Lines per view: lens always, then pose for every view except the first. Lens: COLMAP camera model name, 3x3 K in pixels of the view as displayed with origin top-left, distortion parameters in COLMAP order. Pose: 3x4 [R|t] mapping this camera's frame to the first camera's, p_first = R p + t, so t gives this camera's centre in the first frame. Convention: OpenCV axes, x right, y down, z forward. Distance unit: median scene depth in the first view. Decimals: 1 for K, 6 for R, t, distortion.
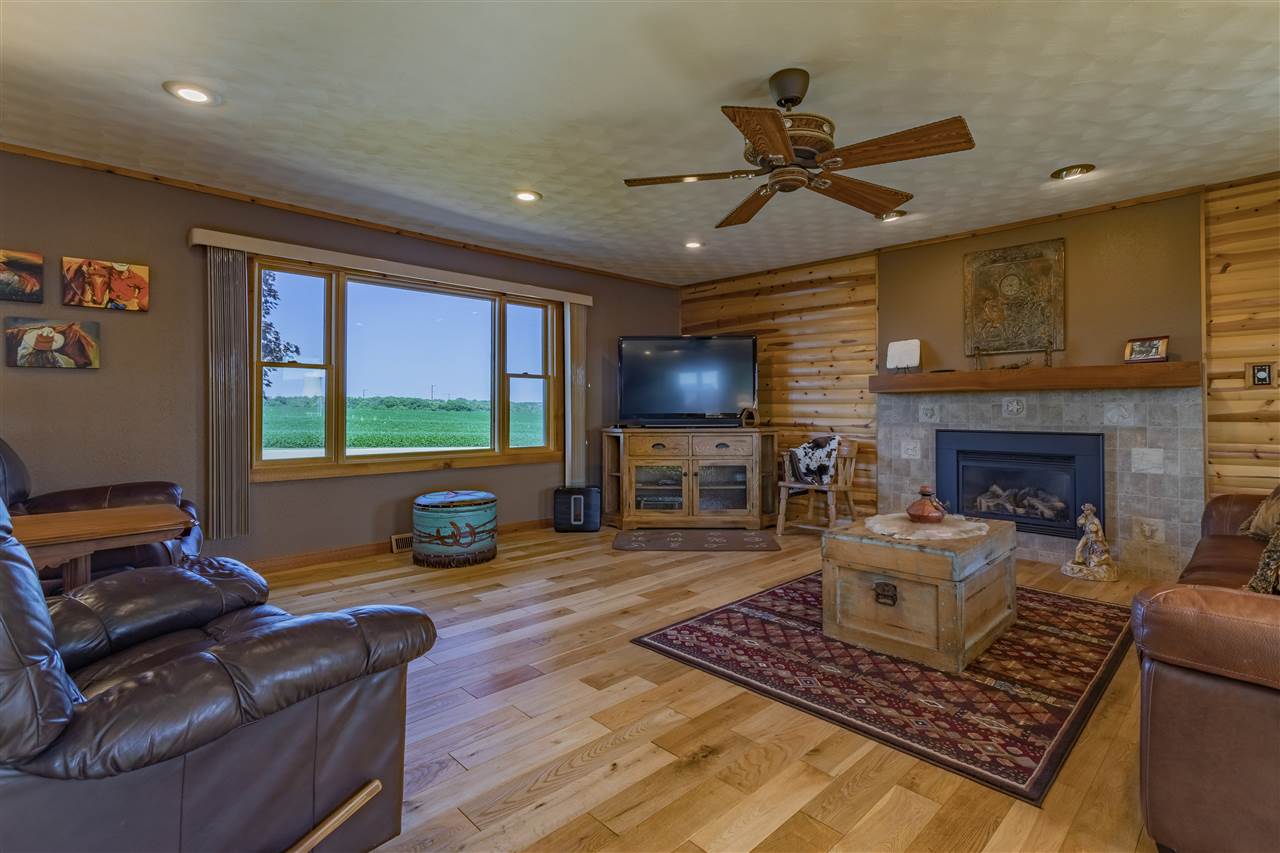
lens RADIAL K [[603.9, 0, 642.2], [0, 603.9, 407.6], [0, 0, 1]] dist [0.002564, 0.000331]
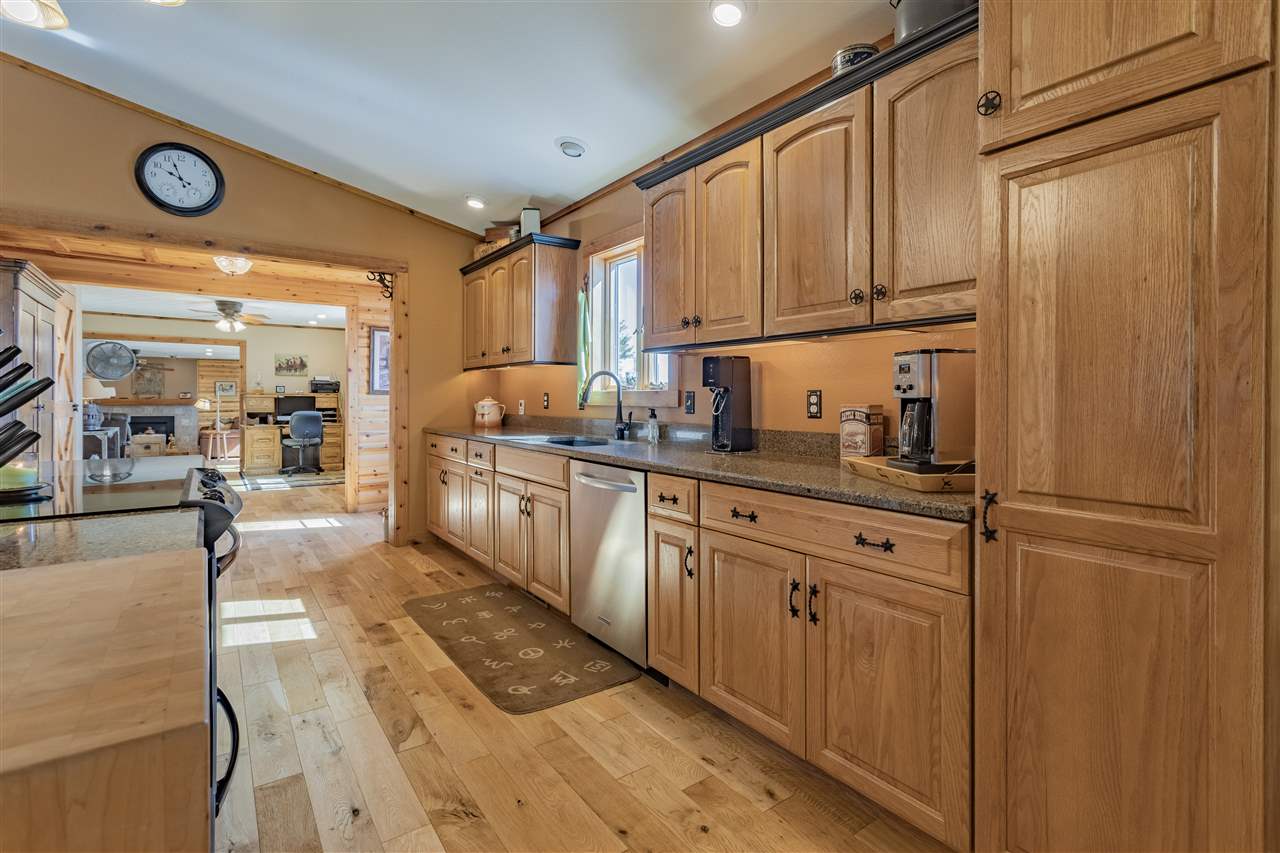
lens RADIAL K [[603.9, 0, 642.2], [0, 603.9, 407.6], [0, 0, 1]] dist [0.002564, 0.000331]
pose [[0.133688, -0.009066, 0.990982, -2.672949], [-0.007040, 0.999924, 0.010098, -0.071463], [-0.990998, -0.008327, 0.133614, -2.489879]]
